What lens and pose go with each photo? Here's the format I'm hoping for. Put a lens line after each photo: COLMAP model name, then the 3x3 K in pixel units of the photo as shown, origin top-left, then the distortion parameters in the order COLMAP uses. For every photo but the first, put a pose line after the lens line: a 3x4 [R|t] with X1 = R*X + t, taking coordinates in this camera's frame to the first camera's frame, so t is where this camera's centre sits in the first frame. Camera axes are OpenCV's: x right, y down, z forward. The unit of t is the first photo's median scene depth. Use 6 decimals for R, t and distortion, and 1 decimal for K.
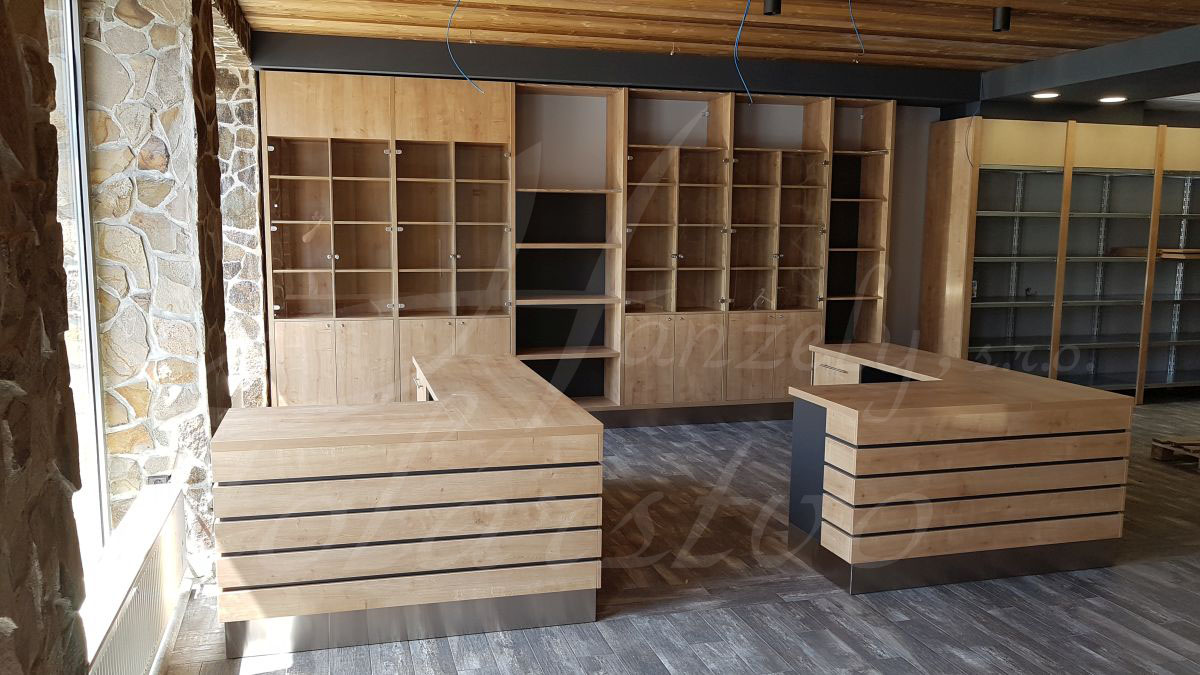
lens RADIAL K [[942.7, 0, 578.2], [0, 942.7, 352.4], [0, 0, 1]] dist [-0.003664, -0.007560]
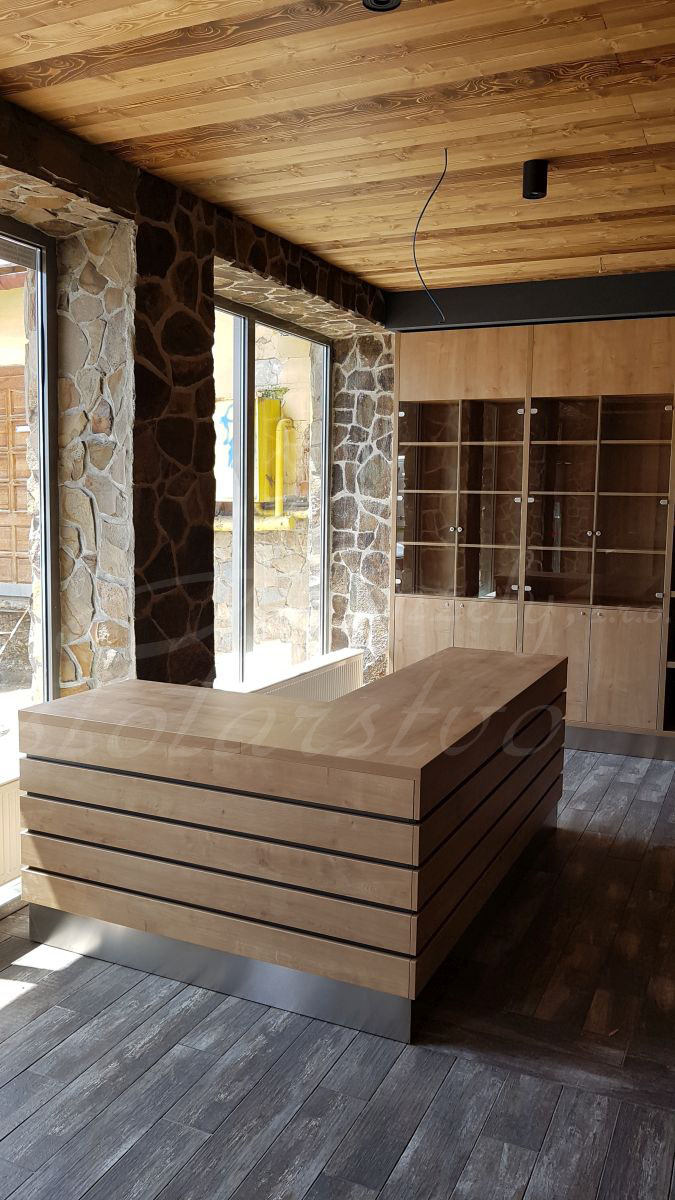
lens RADIAL K [[942.5, 0, 331.2], [0, 942.5, 595.5], [0, 0, 1]] dist [0.000392, -0.009002]
pose [[0.770497, 0.071080, -0.633468, 0.232656], [-0.094569, 0.995513, -0.003321, -0.024547], [0.630389, 0.062466, 0.773762, 0.230739]]
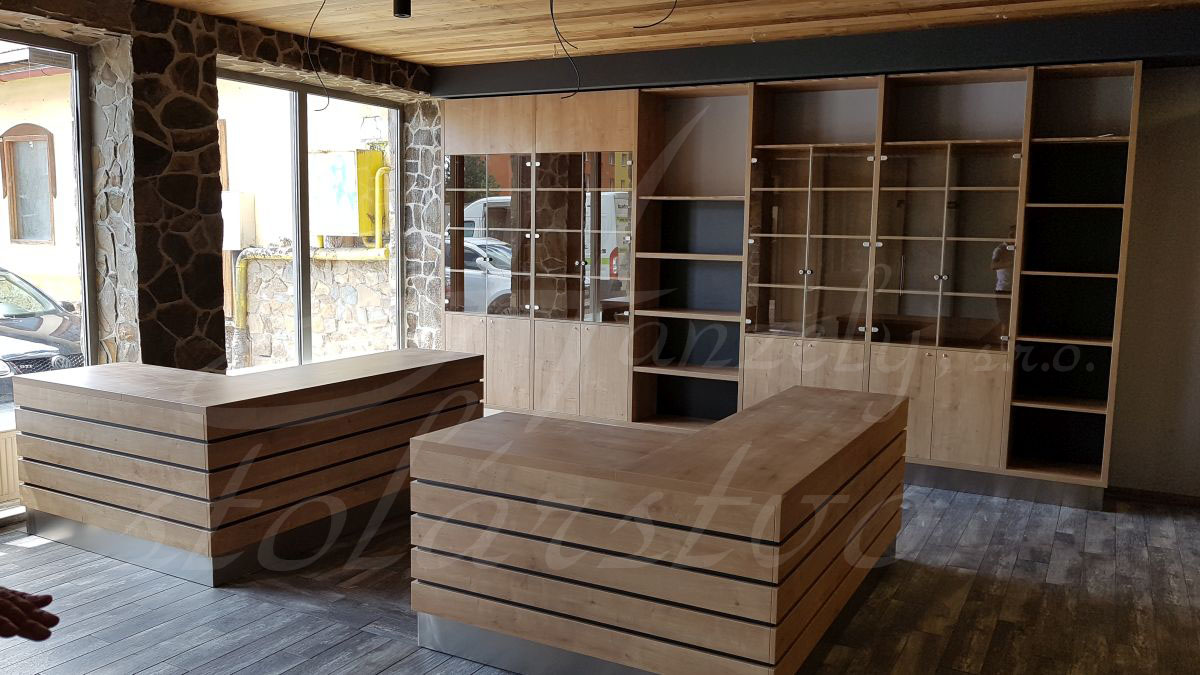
lens RADIAL K [[942.5, 0, 601.3], [0, 942.5, 344.8], [0, 0, 1]] dist [0.000392, -0.009002]
pose [[0.728039, 0.090585, -0.679525, 0.626464], [-0.106110, 0.994176, 0.018845, -0.037537], [0.677274, 0.058385, 0.733410, 0.283932]]
